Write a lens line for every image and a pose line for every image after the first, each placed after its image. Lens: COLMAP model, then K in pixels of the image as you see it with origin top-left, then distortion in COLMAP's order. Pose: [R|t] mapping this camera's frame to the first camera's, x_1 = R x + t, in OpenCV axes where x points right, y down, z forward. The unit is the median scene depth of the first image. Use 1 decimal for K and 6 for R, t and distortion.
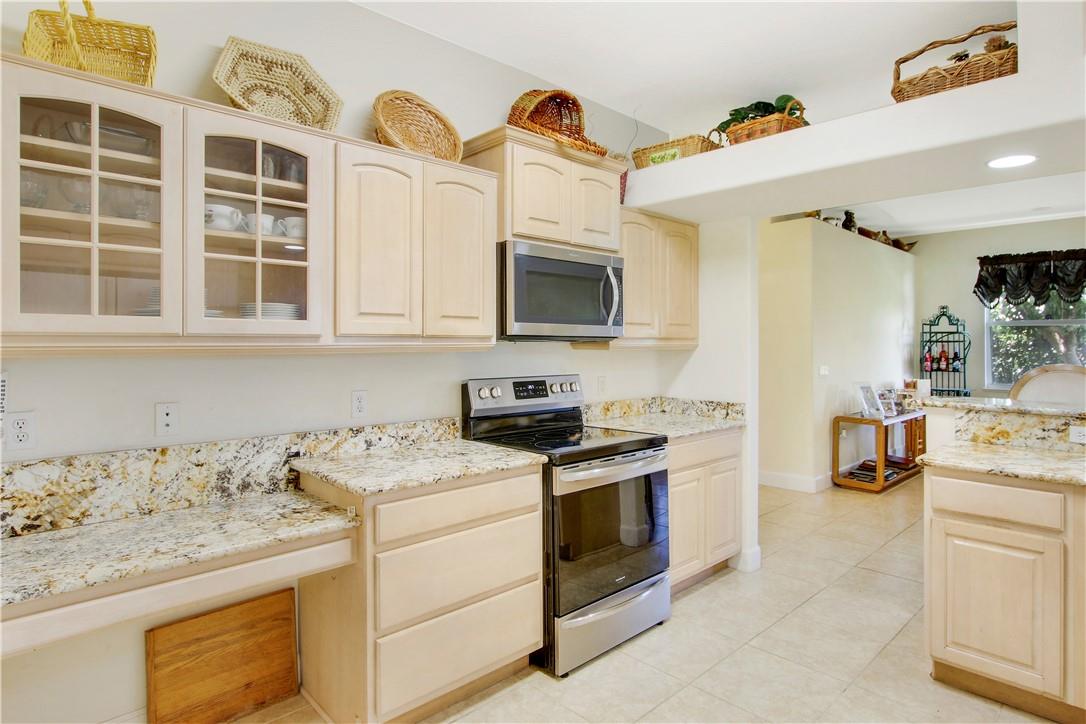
lens RADIAL K [[594.4, 0, 557.3], [0, 594.4, 341.3], [0, 0, 1]] dist [-0.025504, -0.000339]
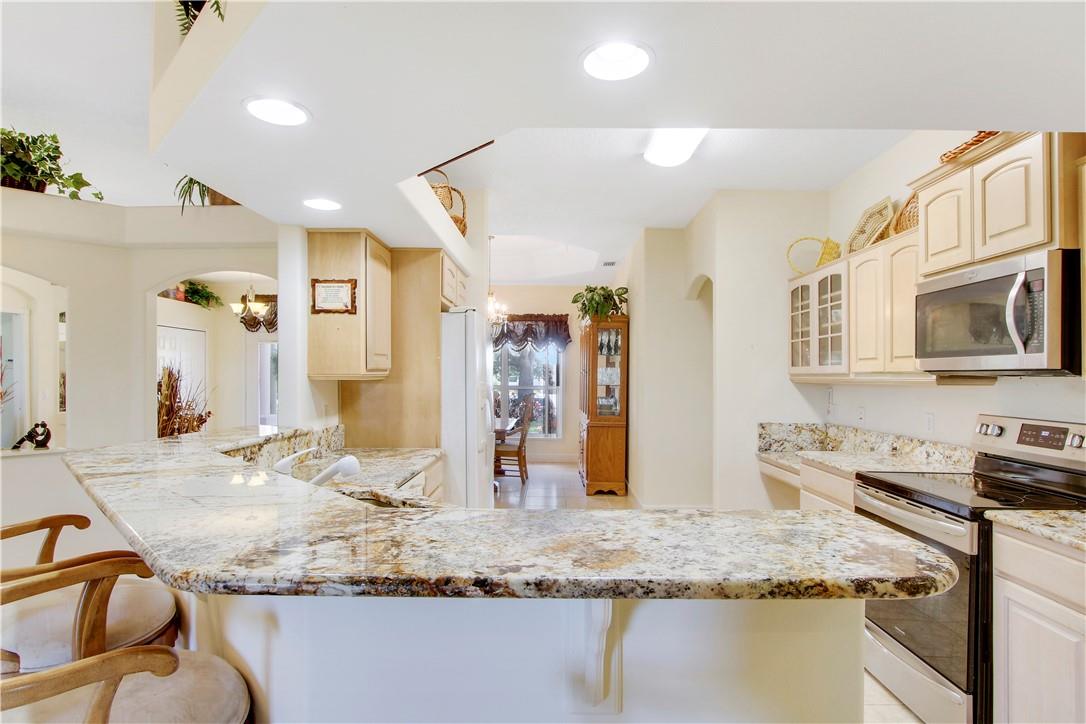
lens RADIAL K [[576.8, 0, 543.8], [0, 576.8, 374.3], [0, 0, 1]] dist [-0.025285, 0.000226]
pose [[-0.707238, -0.009298, -0.706915, 0.531719], [-0.008744, 0.999952, -0.004405, 0.003513], [0.706922, 0.003066, -0.707285, 0.578945]]
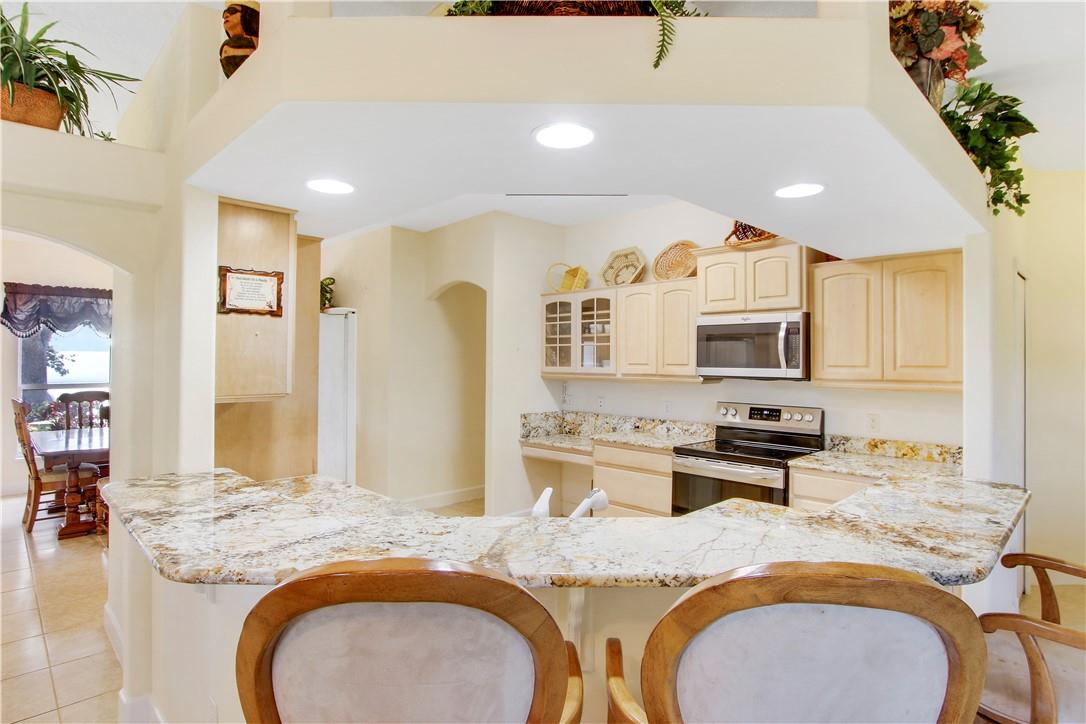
lens RADIAL K [[577.0, 0, 547.9], [0, 577.0, 354.7], [0, 0, 1]] dist [-0.020619, 0.000748]
pose [[0.009971, -0.009912, -0.999901, 0.697945], [-0.002979, 0.999946, -0.009942, -0.022610], [0.999946, 0.003078, 0.009940, 0.263399]]
